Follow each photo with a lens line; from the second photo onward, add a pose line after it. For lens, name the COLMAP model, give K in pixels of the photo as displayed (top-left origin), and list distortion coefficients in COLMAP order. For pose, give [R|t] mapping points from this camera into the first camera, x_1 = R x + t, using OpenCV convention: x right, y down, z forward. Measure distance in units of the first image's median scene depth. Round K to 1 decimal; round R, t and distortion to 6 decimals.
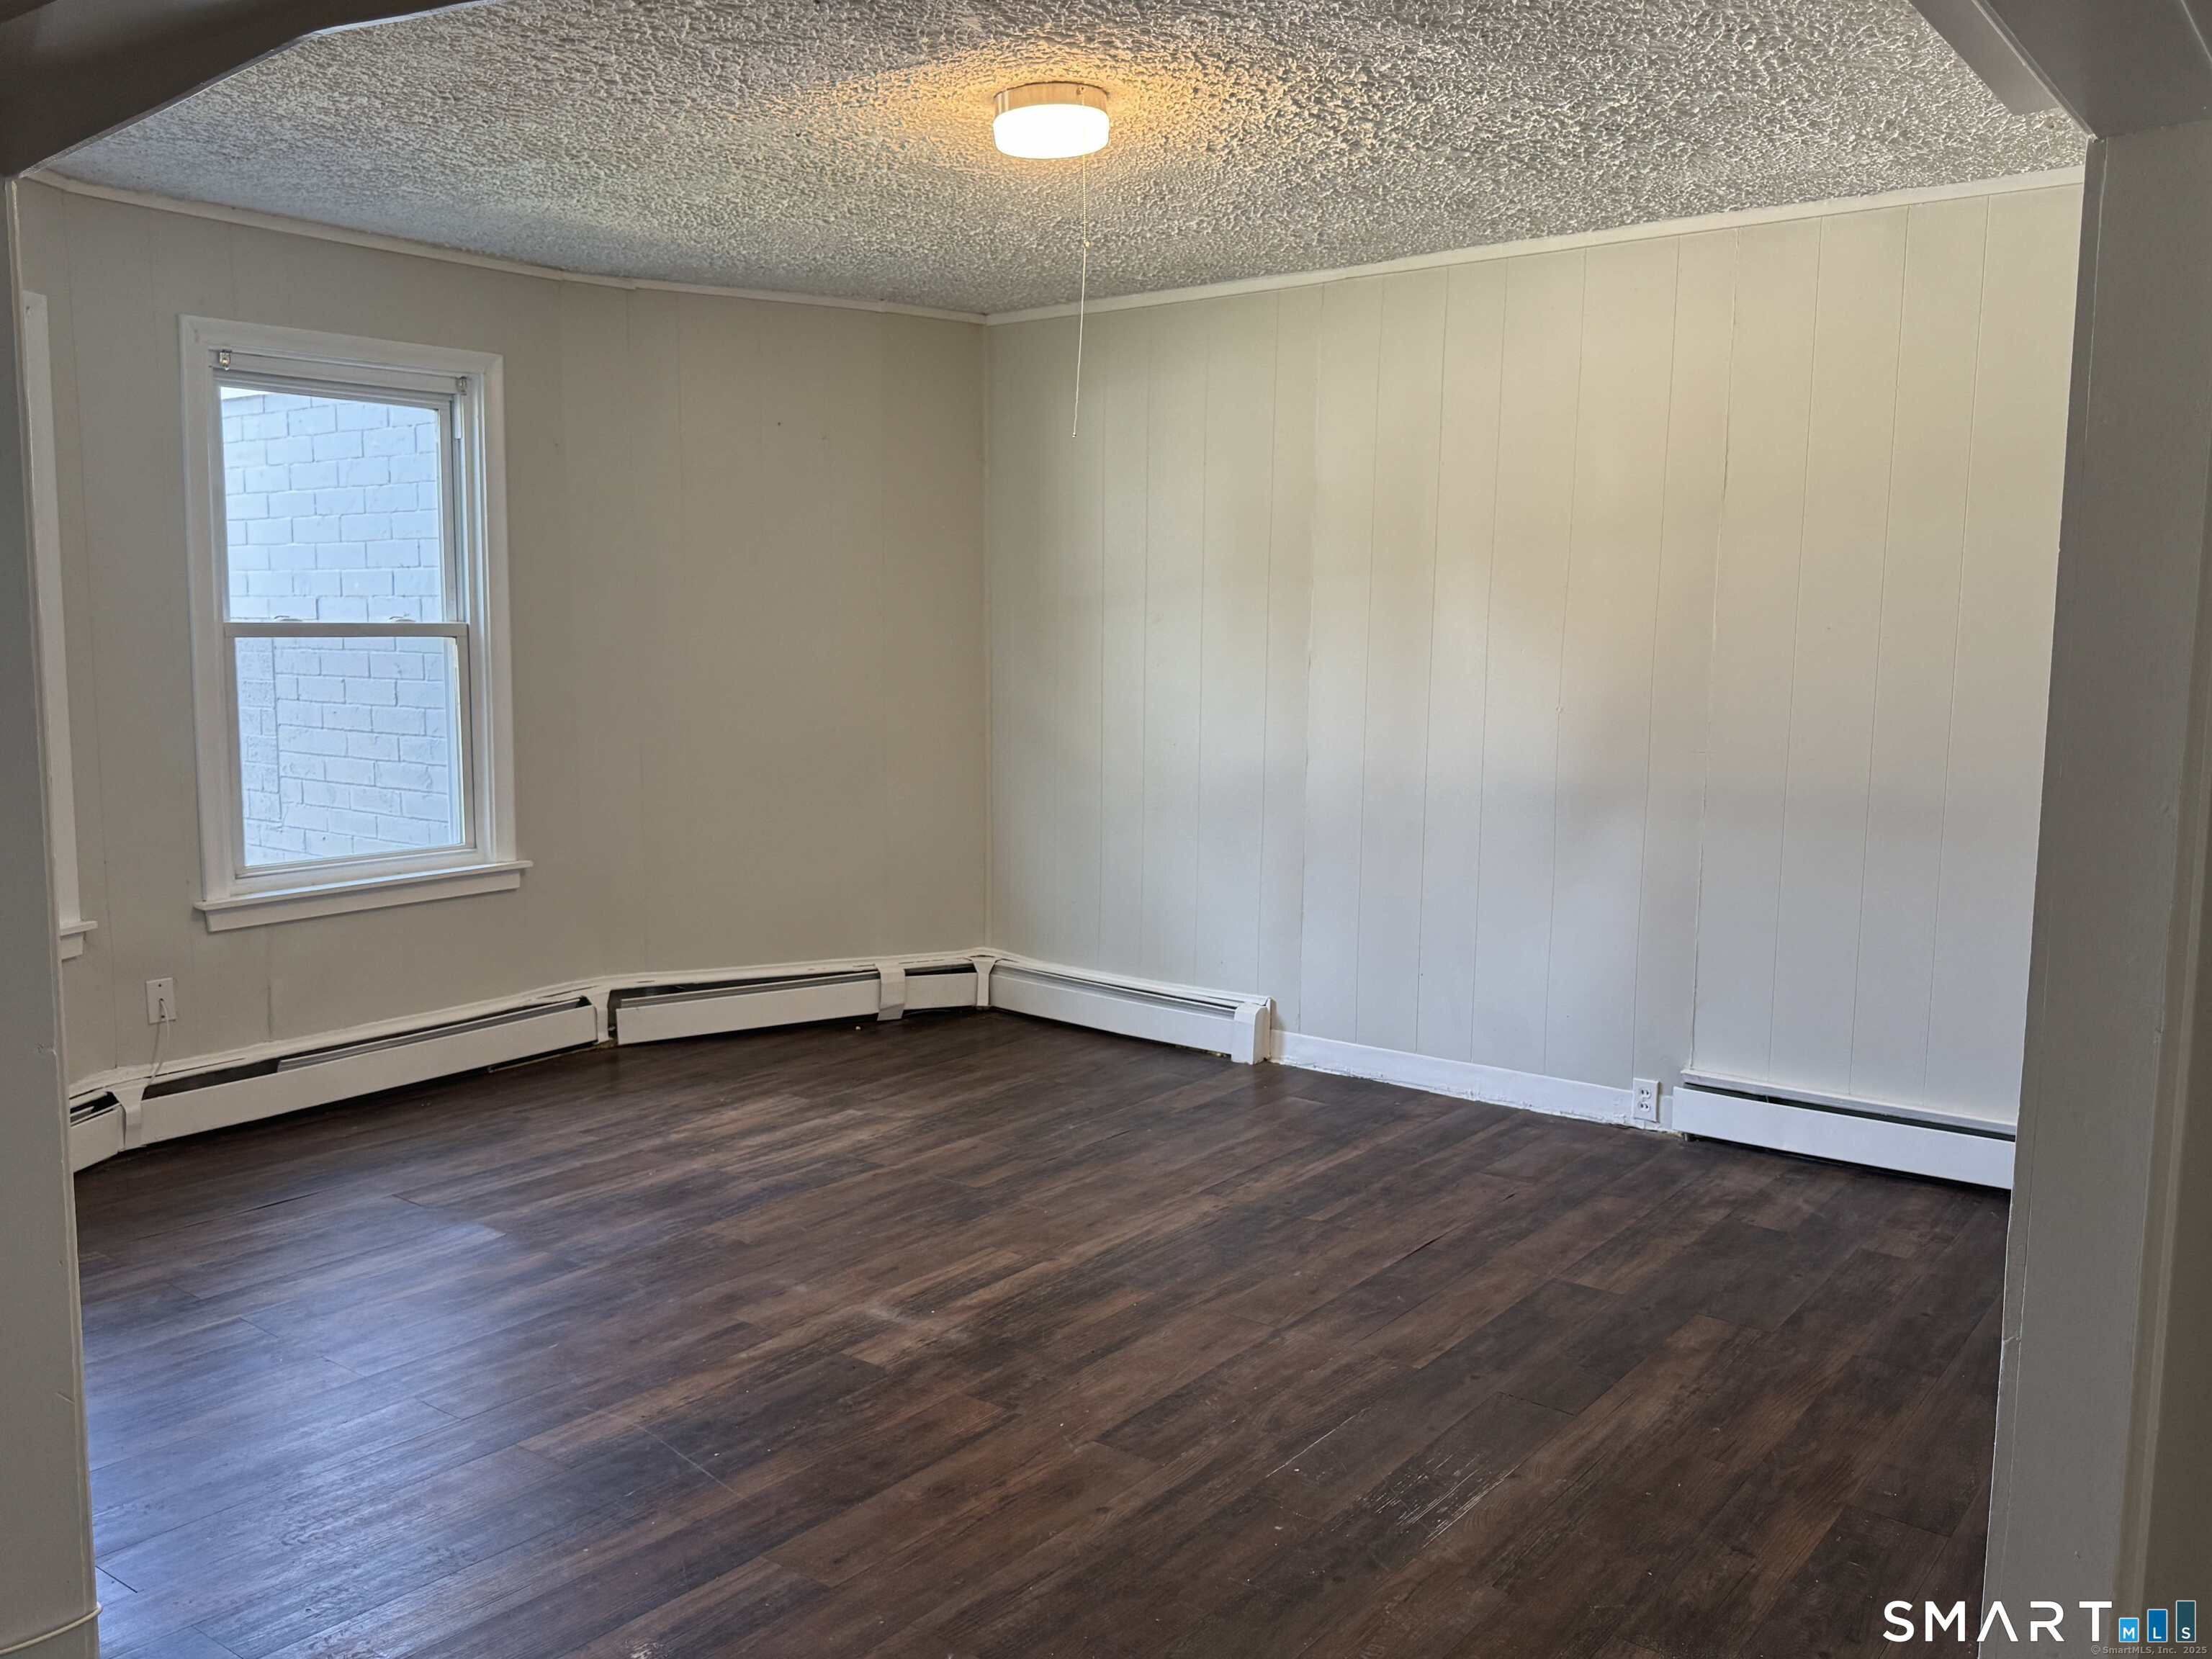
lens RADIAL K [[1816.0, 0, 1106.0], [0, 1816.0, 829.5], [0, 0, 1]] dist [0.140080, -0.303275]
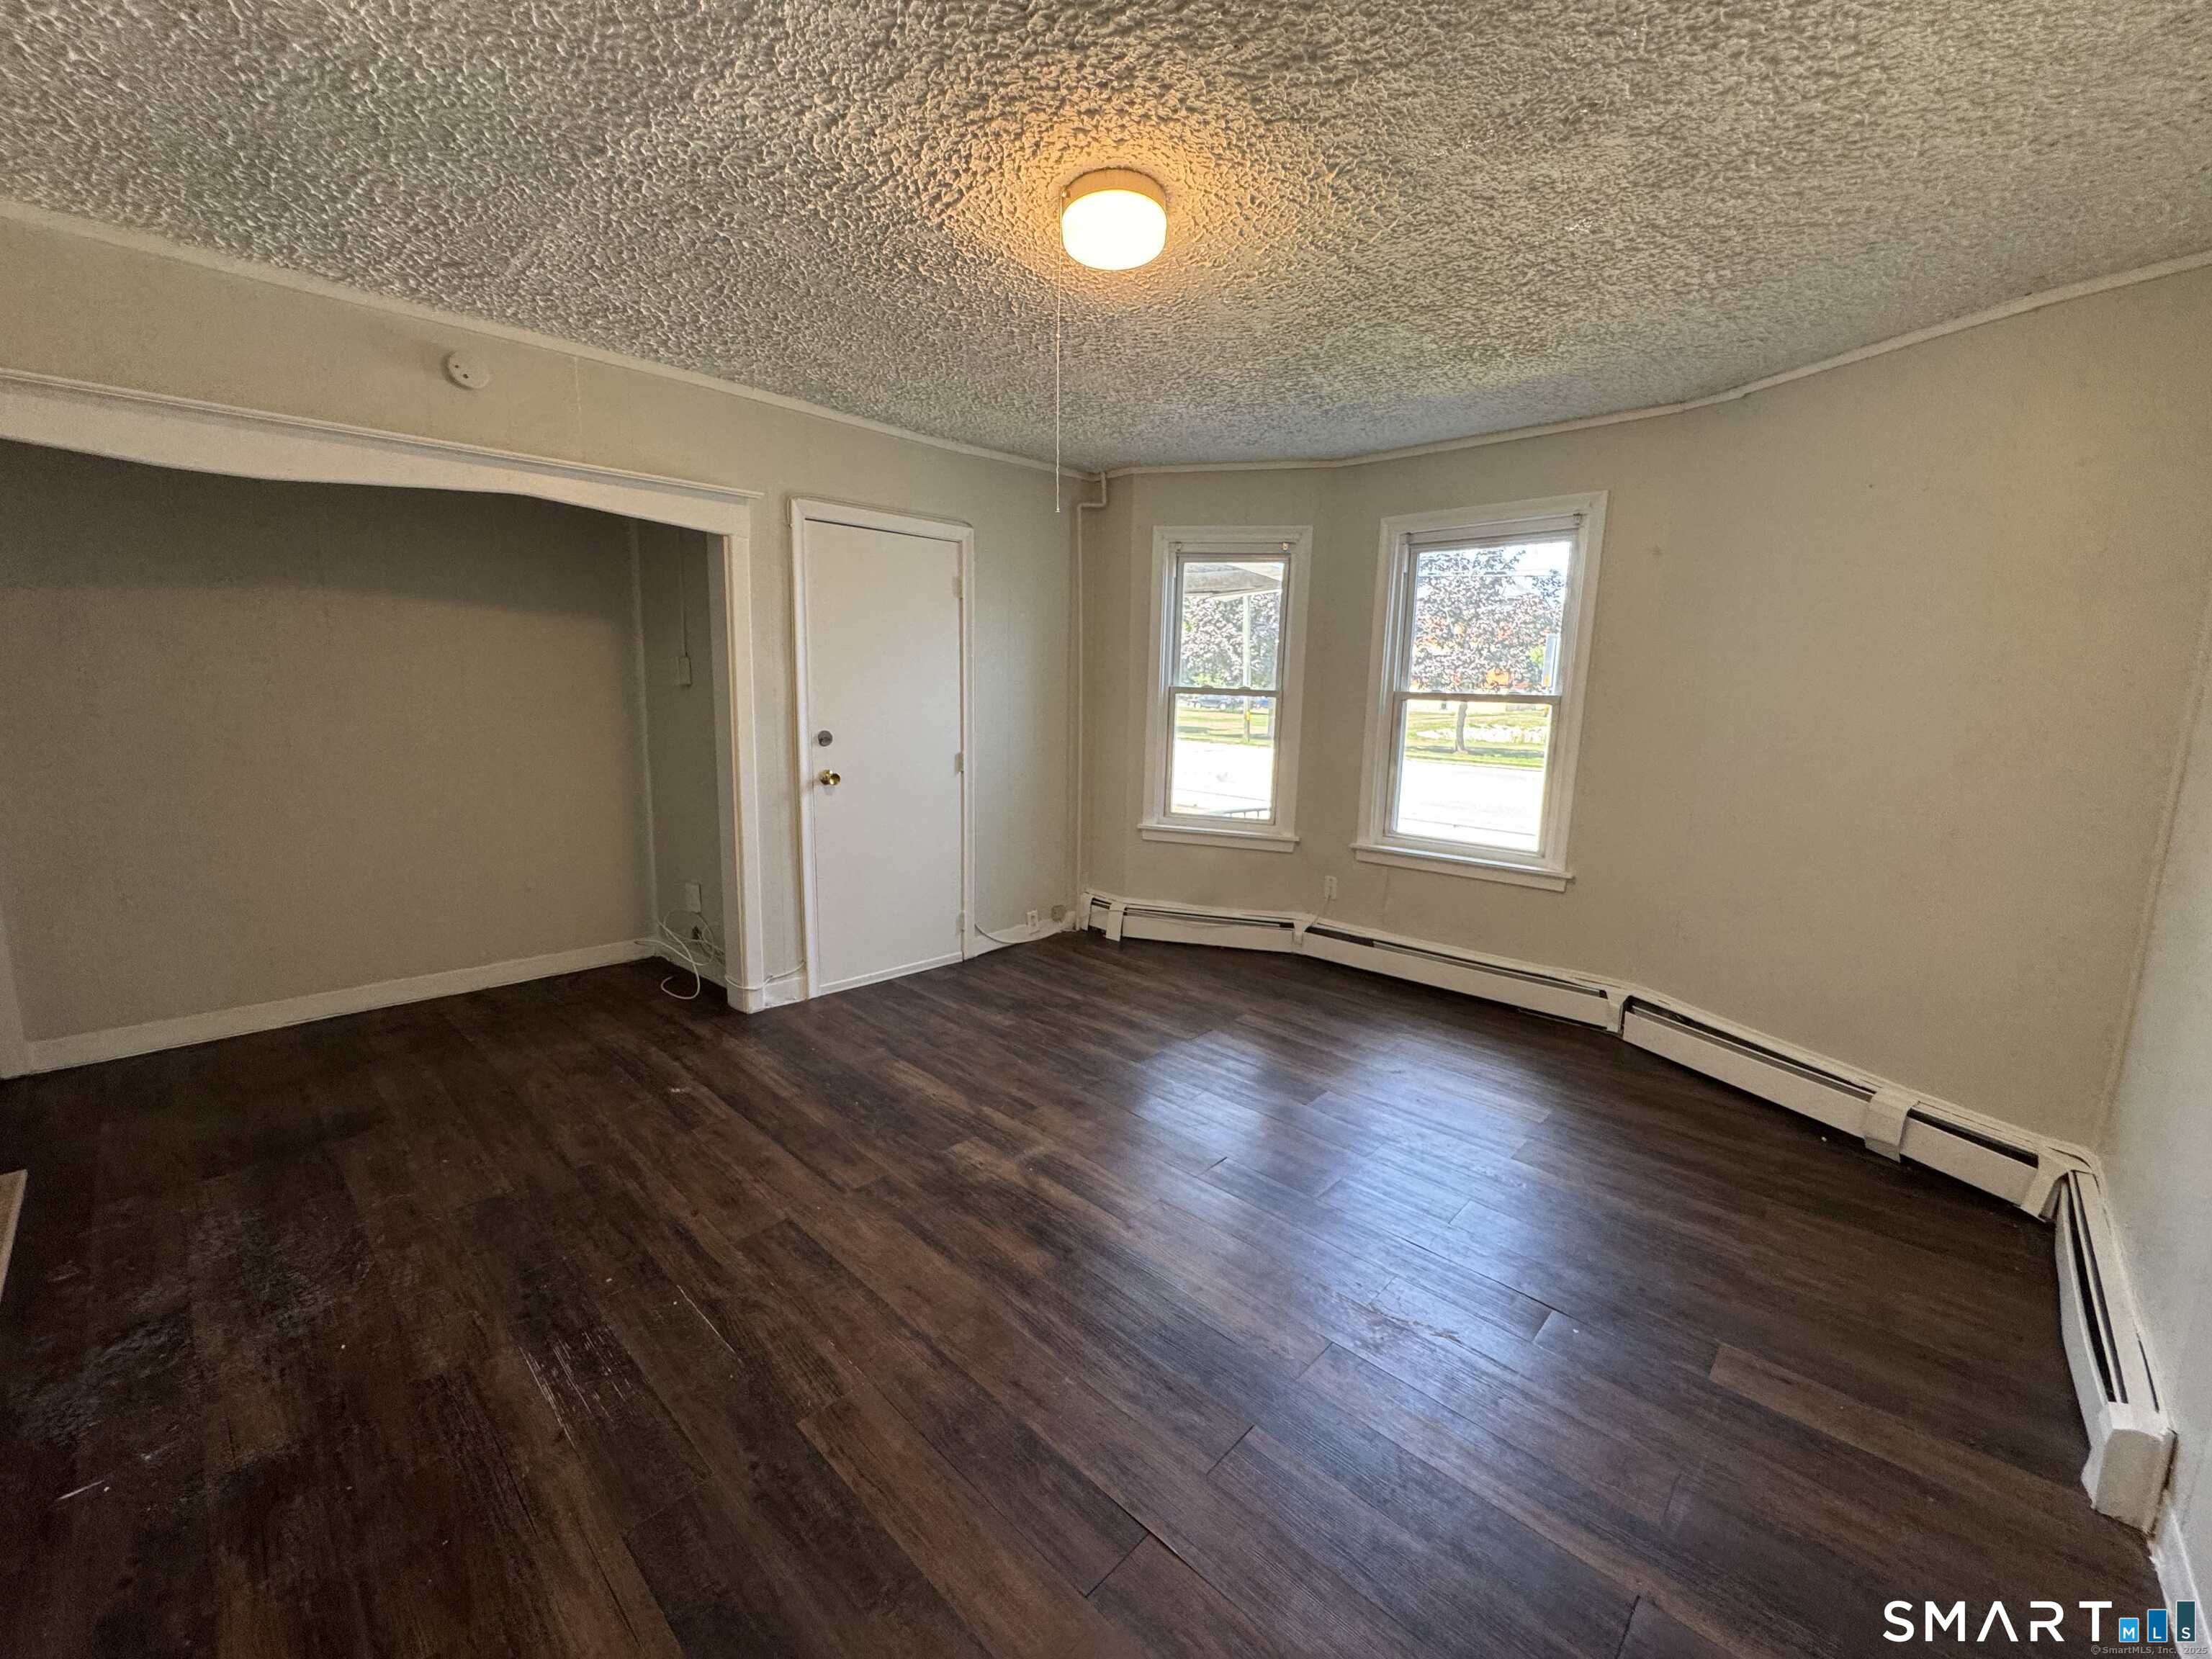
lens RADIAL K [[884.8, 0, 1104.8], [0, 884.8, 827.3], [0, 0, 1]] dist [-0.002901, -0.000122]
pose [[-0.114309, 0.153046, -0.981586, 0.552802], [-0.132920, 0.976822, 0.167782, -0.124732], [0.984513, 0.149651, -0.091317, 1.113705]]
